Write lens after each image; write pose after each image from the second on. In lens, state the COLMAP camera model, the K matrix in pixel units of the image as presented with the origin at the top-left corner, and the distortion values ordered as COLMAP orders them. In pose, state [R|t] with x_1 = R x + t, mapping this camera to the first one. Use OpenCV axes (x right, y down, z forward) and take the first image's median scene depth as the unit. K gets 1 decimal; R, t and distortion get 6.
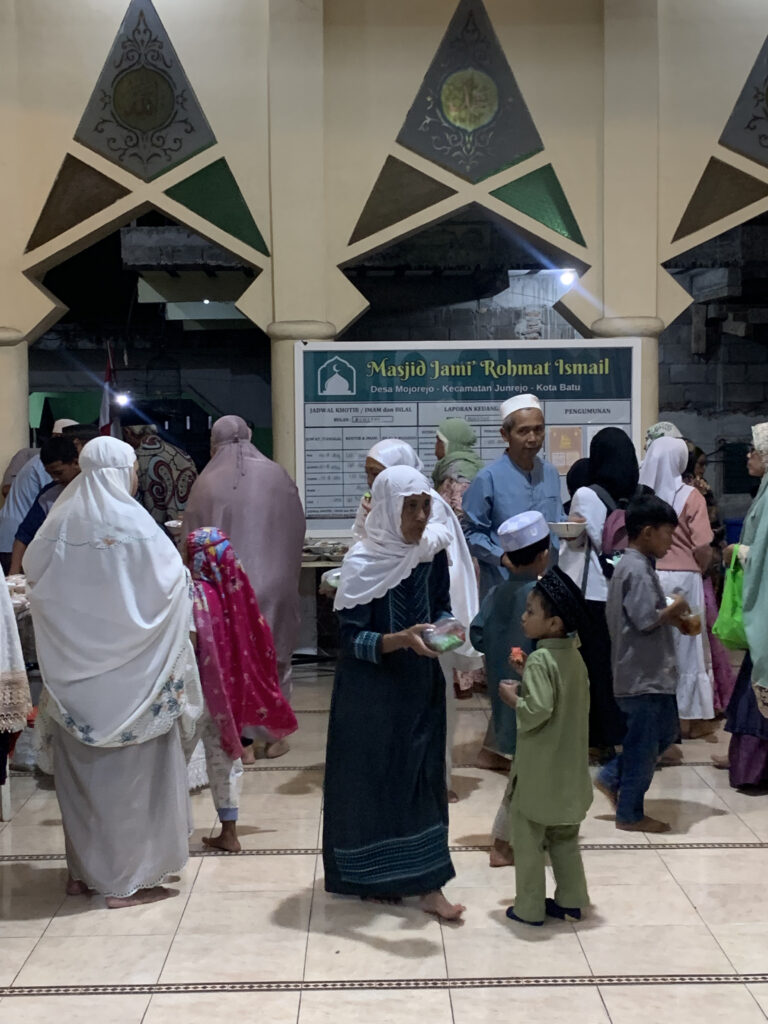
lens RADIAL K [[1514.7, 0, 384.0], [0, 1514.7, 512.0], [0, 0, 1]] dist [0.042551, 0.087478]
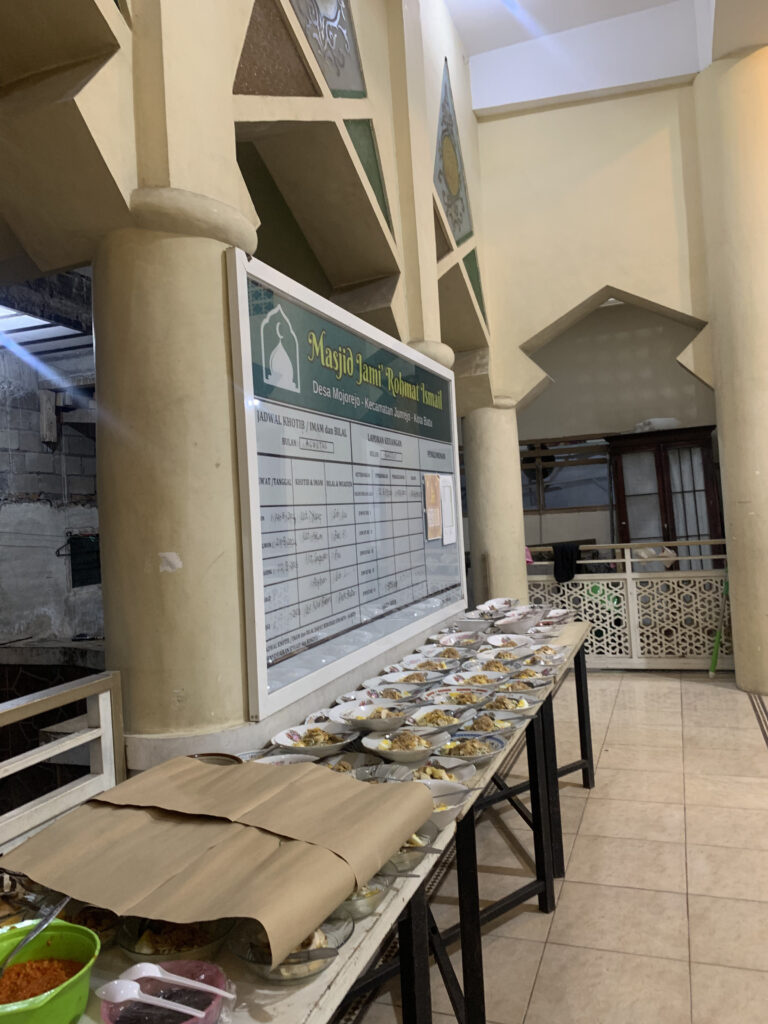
lens RADIAL K [[786.0, 0, 381.1], [0, 786.0, 504.6], [0, 0, 1]] dist [0.007450, -0.012271]
pose [[0.358339, 0.002035, 0.933589, -0.176419], [0.114008, 0.992418, -0.045923, -0.019318], [-0.926604, 0.122893, 0.355390, 0.636116]]
